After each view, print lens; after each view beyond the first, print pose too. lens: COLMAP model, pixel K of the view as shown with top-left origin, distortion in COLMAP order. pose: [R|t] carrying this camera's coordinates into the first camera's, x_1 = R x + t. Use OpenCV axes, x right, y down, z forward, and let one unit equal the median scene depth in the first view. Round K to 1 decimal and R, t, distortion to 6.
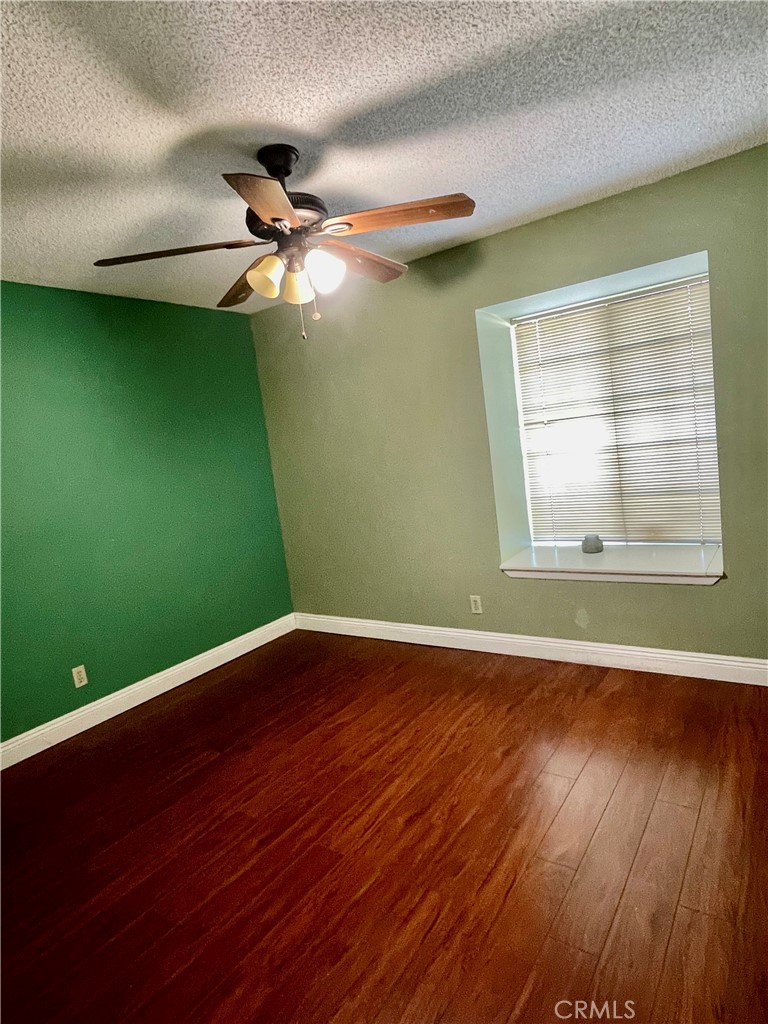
lens RADIAL K [[574.9, 0, 384.2], [0, 574.9, 516.4], [0, 0, 1]] dist [-0.003987, 0.000511]
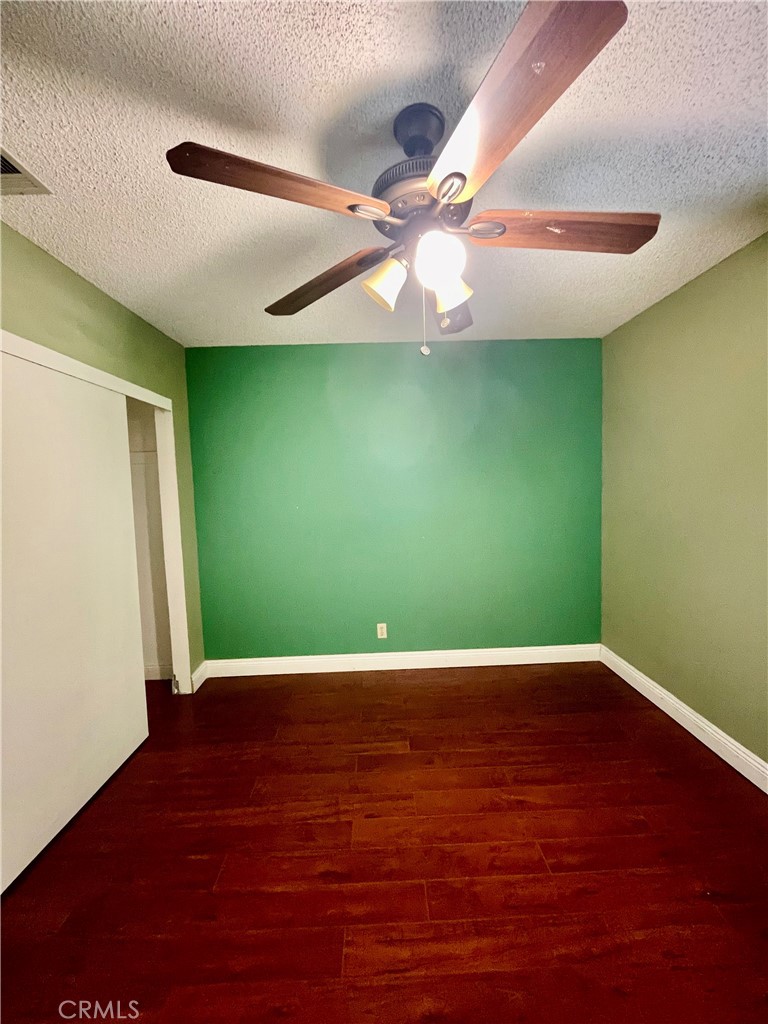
lens RADIAL K [[417.0, 0, 388.7], [0, 417.0, 513.8], [0, 0, 1]] dist [-0.000250, 0.000157]
pose [[0.596367, 0.163808, -0.785820, 0.273342], [-0.148541, 0.984570, 0.092509, -0.114244], [0.788849, 0.061557, 0.611497, 0.515971]]
